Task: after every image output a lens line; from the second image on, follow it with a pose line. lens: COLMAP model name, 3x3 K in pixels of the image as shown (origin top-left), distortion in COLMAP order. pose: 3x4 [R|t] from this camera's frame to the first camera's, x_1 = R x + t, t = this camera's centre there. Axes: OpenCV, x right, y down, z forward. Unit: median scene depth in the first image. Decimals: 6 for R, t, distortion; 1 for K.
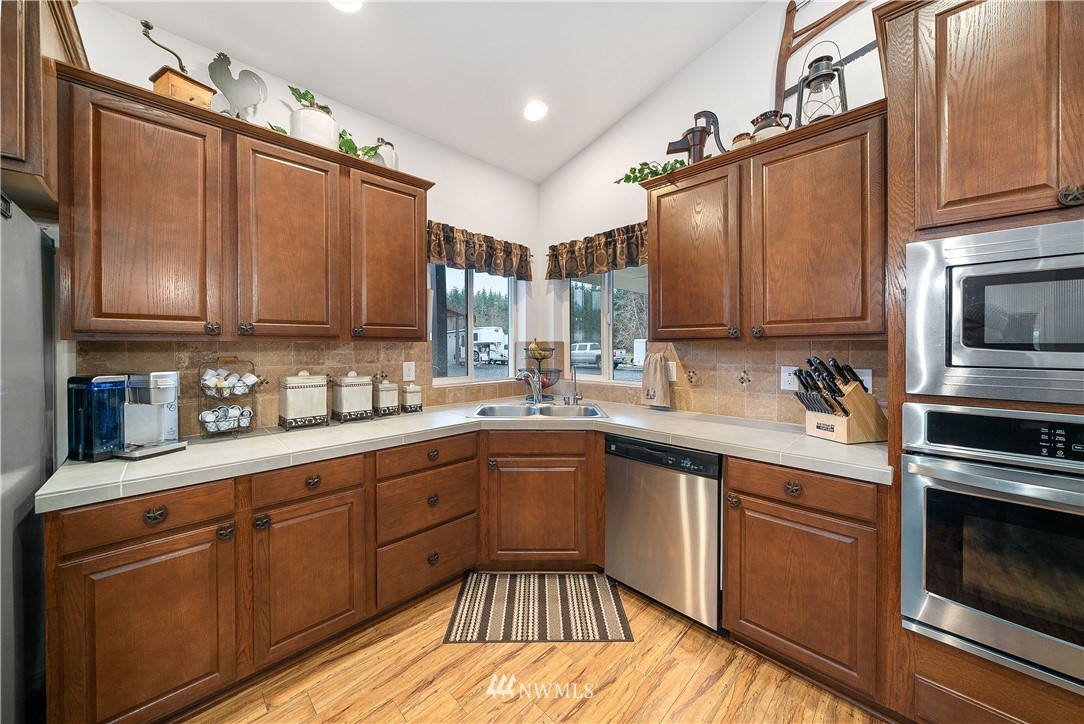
lens RADIAL K [[380.3, 0, 543.0], [0, 380.3, 348.1], [0, 0, 1]] dist [-0.001627, -0.000078]
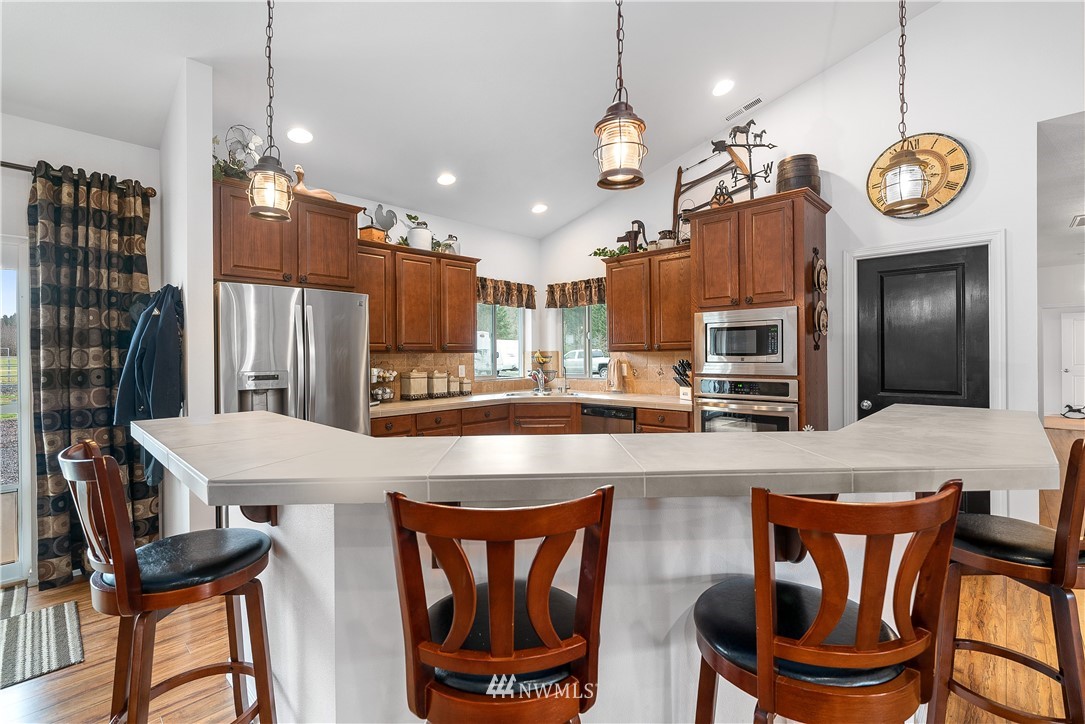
lens RADIAL K [[486.0, 0, 542.5], [0, 486.0, 362.0], [0, 0, 1]] dist [0.000184, 0.000107]
pose [[0.999847, -0.006925, 0.016089, -0.051953], [0.006724, 0.999899, 0.012513, -0.001030], [-0.016174, -0.012403, 0.999792, -1.234793]]
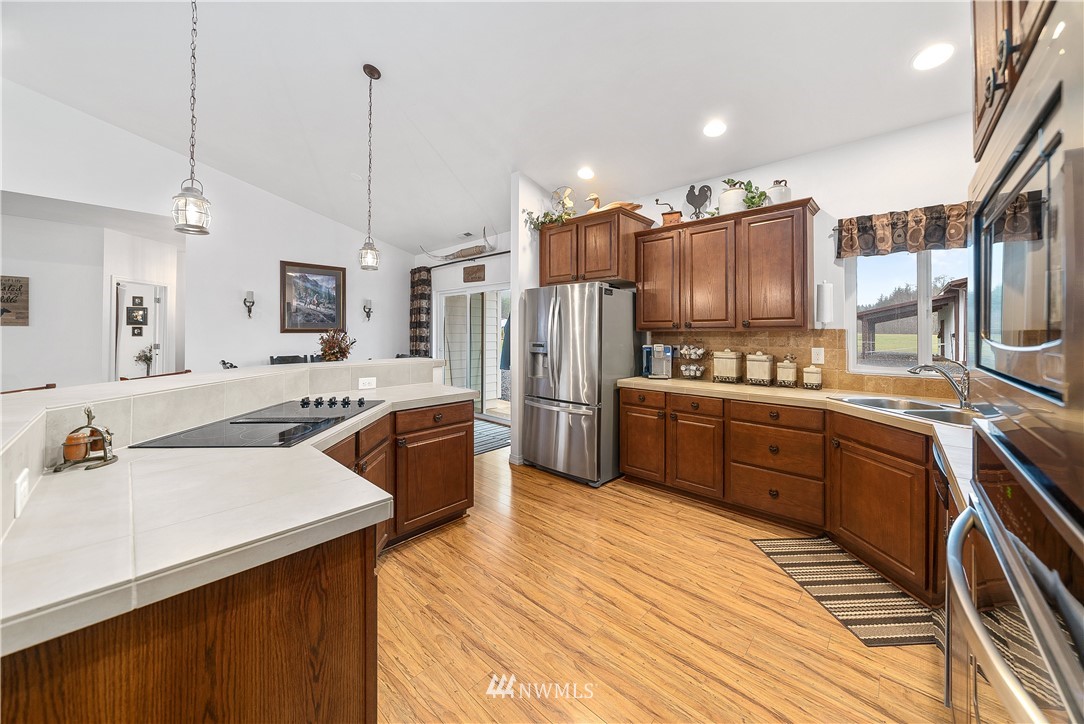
lens RADIAL K [[385.5, 0, 541.0], [0, 385.5, 333.5], [0, 0, 1]] dist [-0.000397, -0.000022]
pose [[0.042654, 0.002270, -0.999087, 0.930629], [-0.008330, 0.999963, 0.001916, -0.002392], [0.999055, 0.008241, 0.042671, 0.112169]]
